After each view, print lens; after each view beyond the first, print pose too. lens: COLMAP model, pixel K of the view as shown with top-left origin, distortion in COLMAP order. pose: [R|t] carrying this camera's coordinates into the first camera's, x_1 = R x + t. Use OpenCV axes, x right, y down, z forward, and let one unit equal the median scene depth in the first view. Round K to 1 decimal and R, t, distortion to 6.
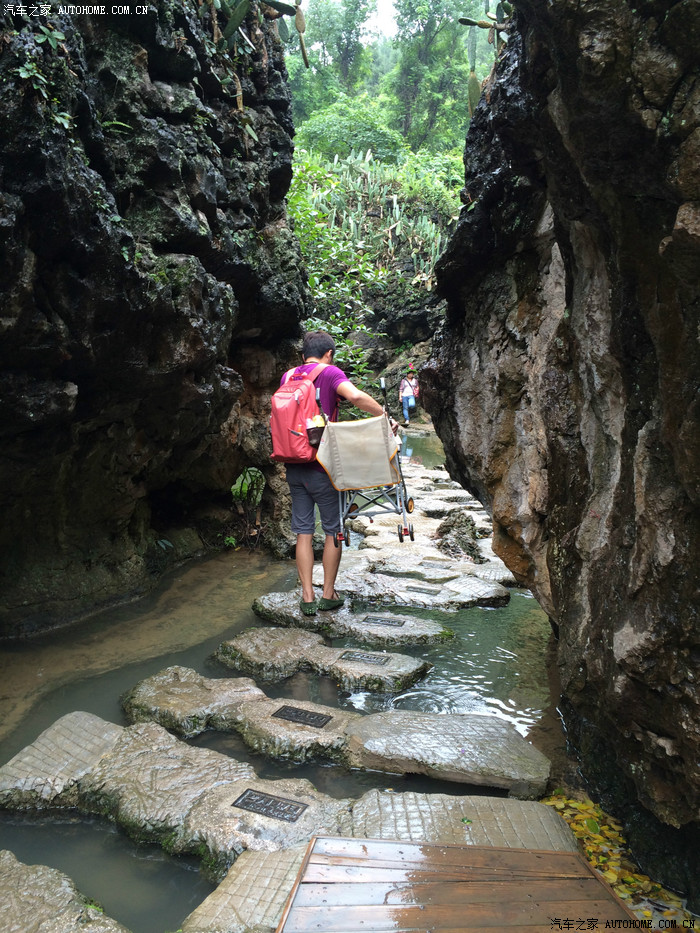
lens RADIAL K [[784.4, 0, 350.4], [0, 784.4, 470.1], [0, 0, 1]] dist [0.078439, -0.102404]
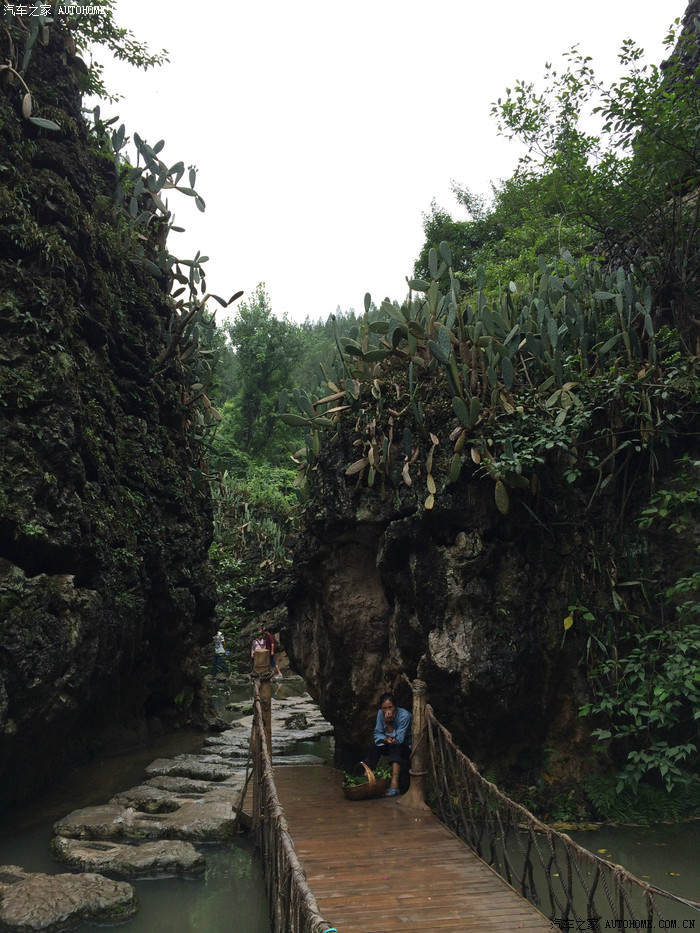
lens RADIAL K [[784.4, 0, 350.4], [0, 784.4, 470.1], [0, 0, 1]] dist [0.078439, -0.102404]
pose [[0.979698, 0.015078, 0.199910, -0.040528], [0.050641, 0.946217, -0.319545, 0.041812], [-0.193976, 0.323181, 0.926244, -0.318021]]
